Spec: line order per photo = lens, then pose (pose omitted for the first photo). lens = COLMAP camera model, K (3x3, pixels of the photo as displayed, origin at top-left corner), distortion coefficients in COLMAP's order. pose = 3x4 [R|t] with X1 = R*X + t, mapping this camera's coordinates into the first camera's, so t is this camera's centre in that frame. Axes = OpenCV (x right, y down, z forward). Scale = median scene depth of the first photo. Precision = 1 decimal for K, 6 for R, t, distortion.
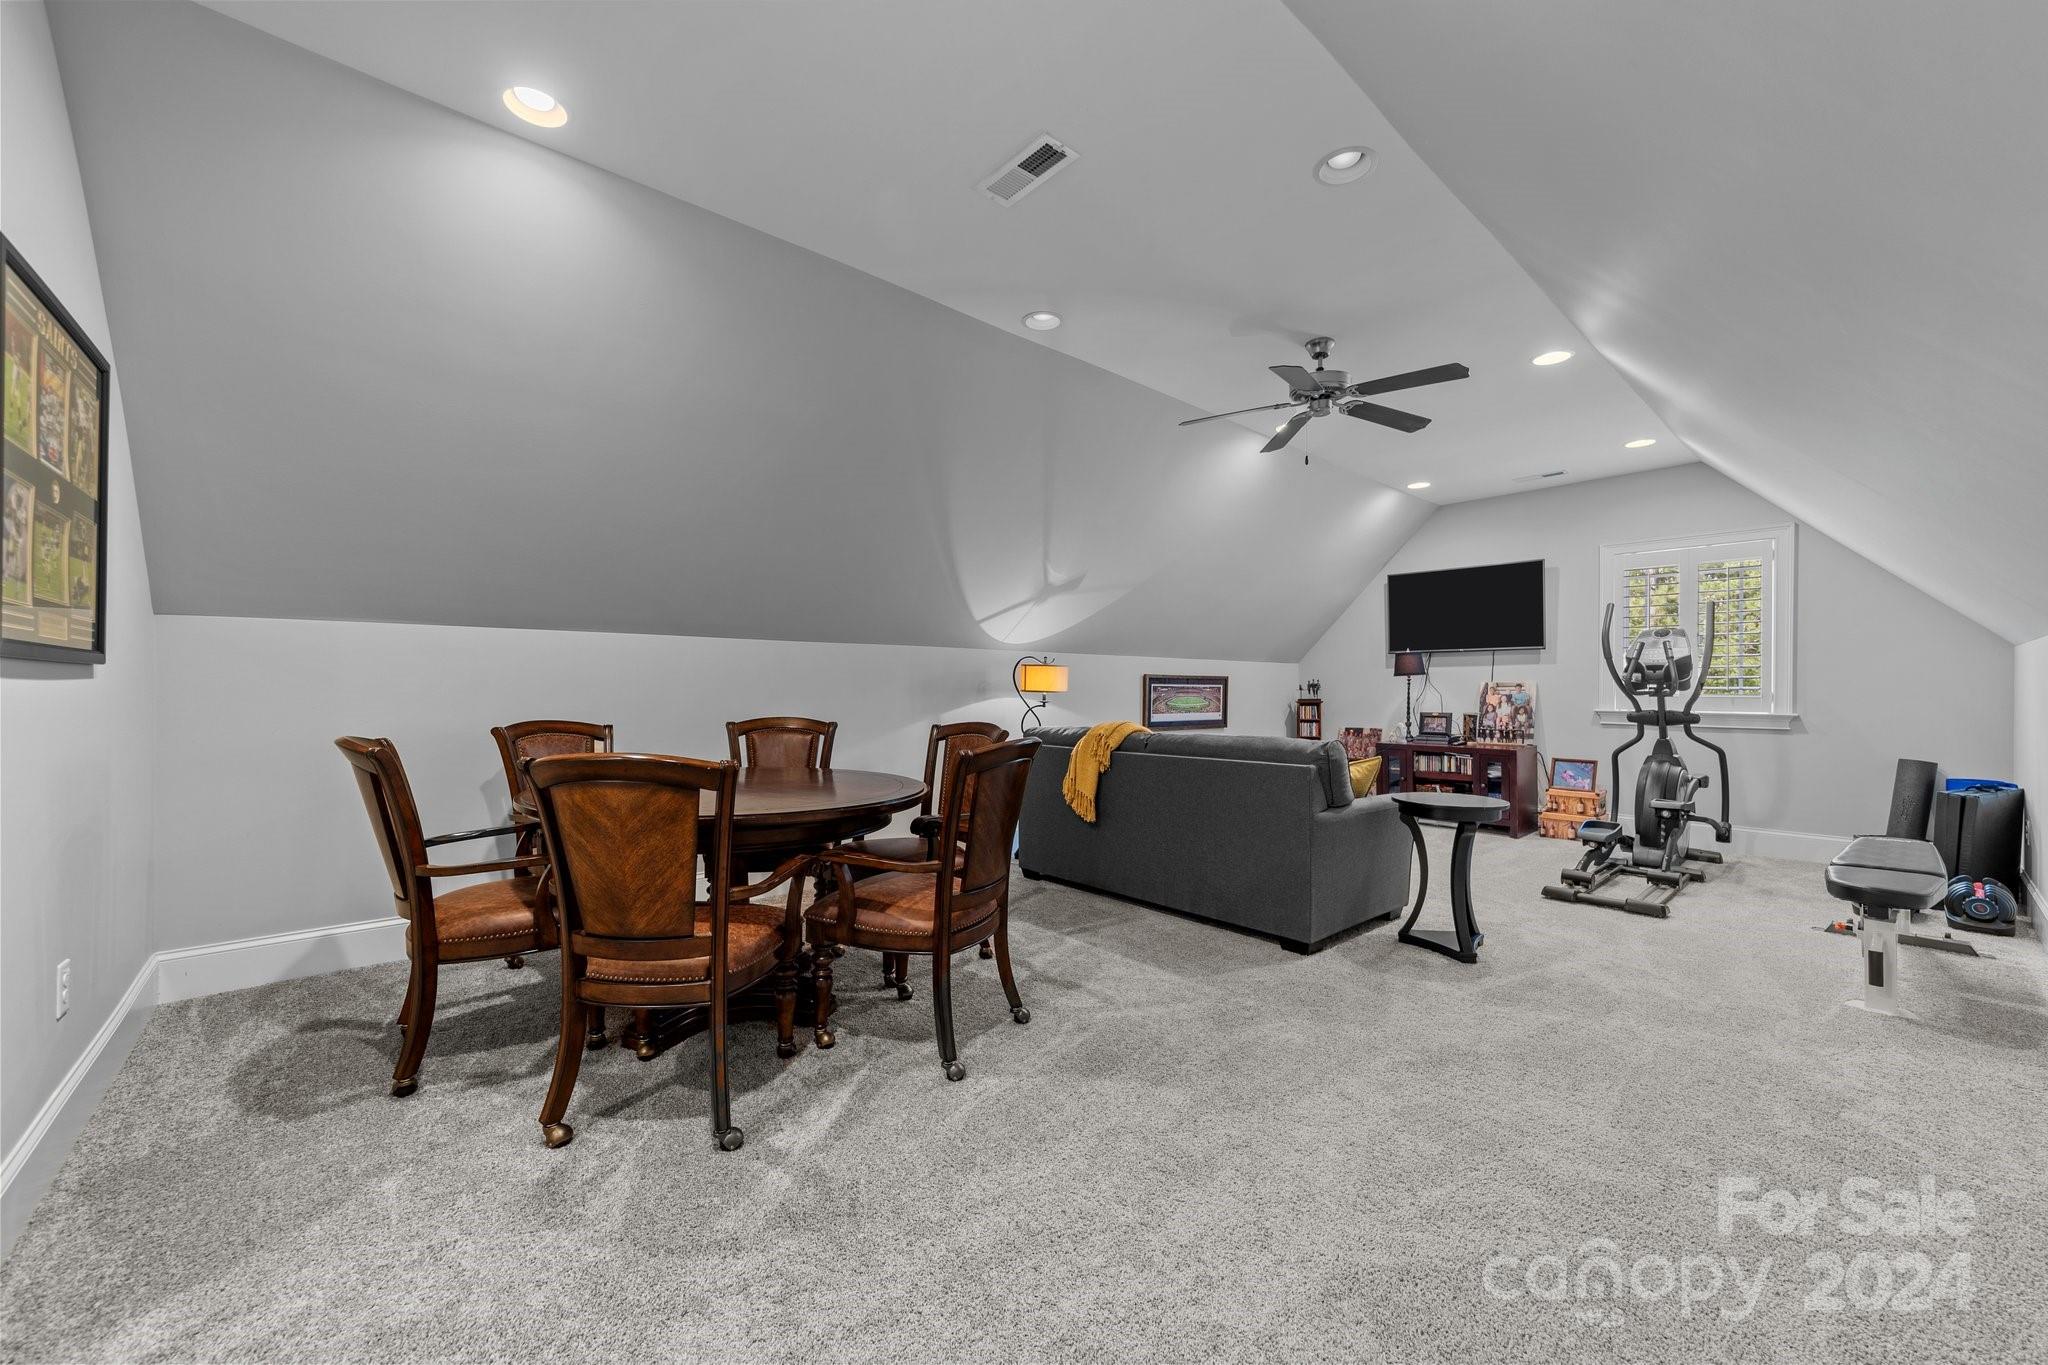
lens RADIAL K [[768.3, 0, 1024.0], [0, 768.3, 682.5], [0, 0, 1]] dist [-0.000456, -0.000022]
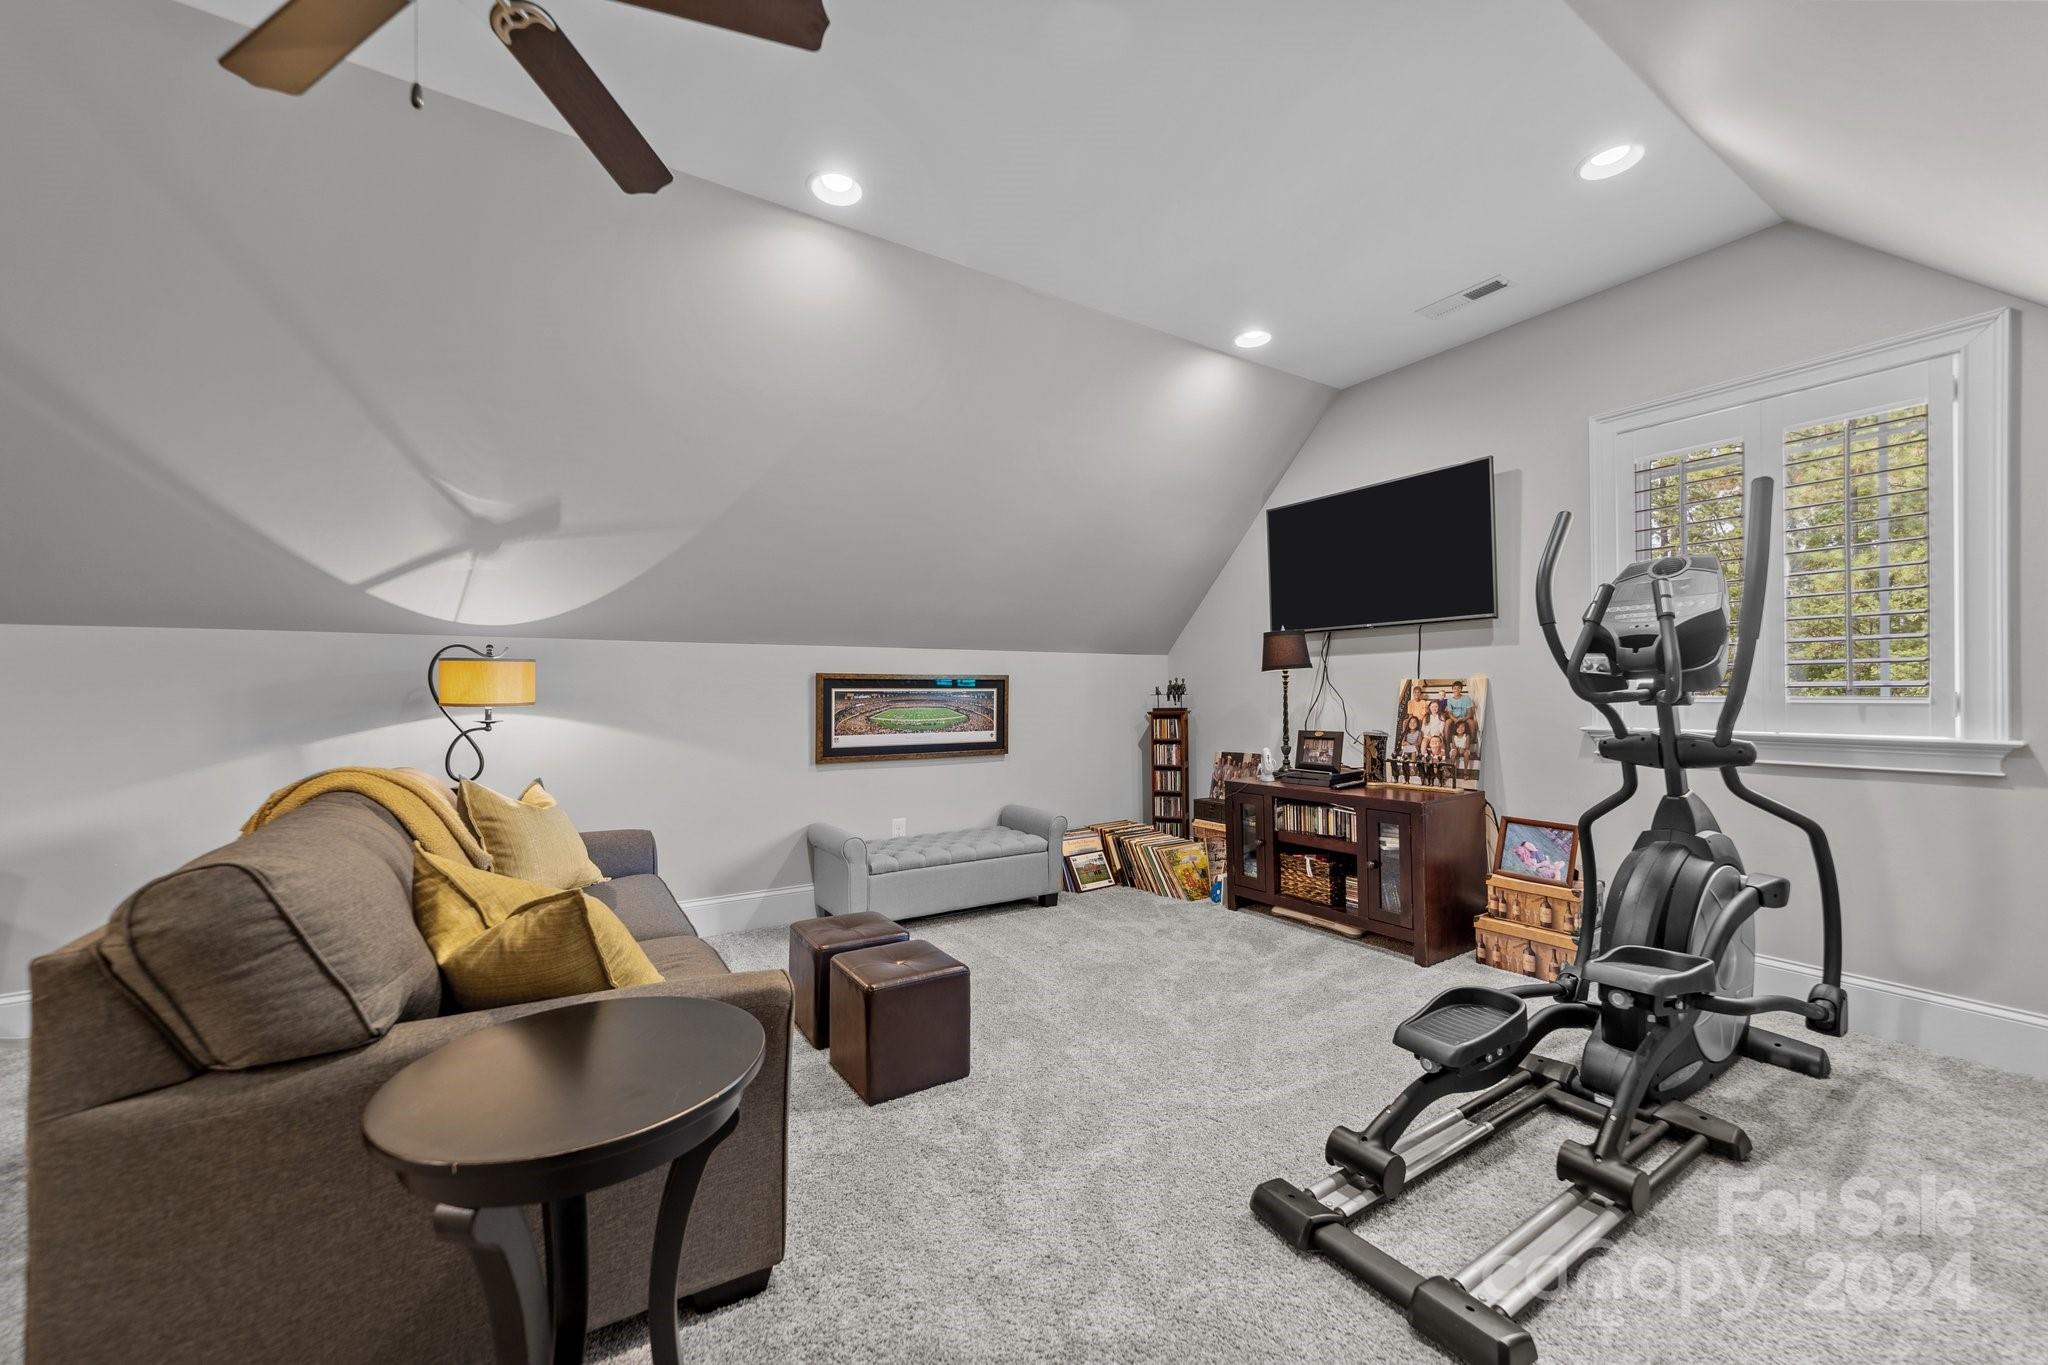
lens RADIAL K [[779.3, 0, 1024.0], [0, 779.3, 682.5], [0, 0, 1]] dist [-0.000454, 0.003598]
pose [[0.989905, -0.011798, -0.141243, 0.413646], [0.010959, 0.999917, -0.006720, 0.003150], [0.141311, 0.005104, 0.989952, 0.387984]]
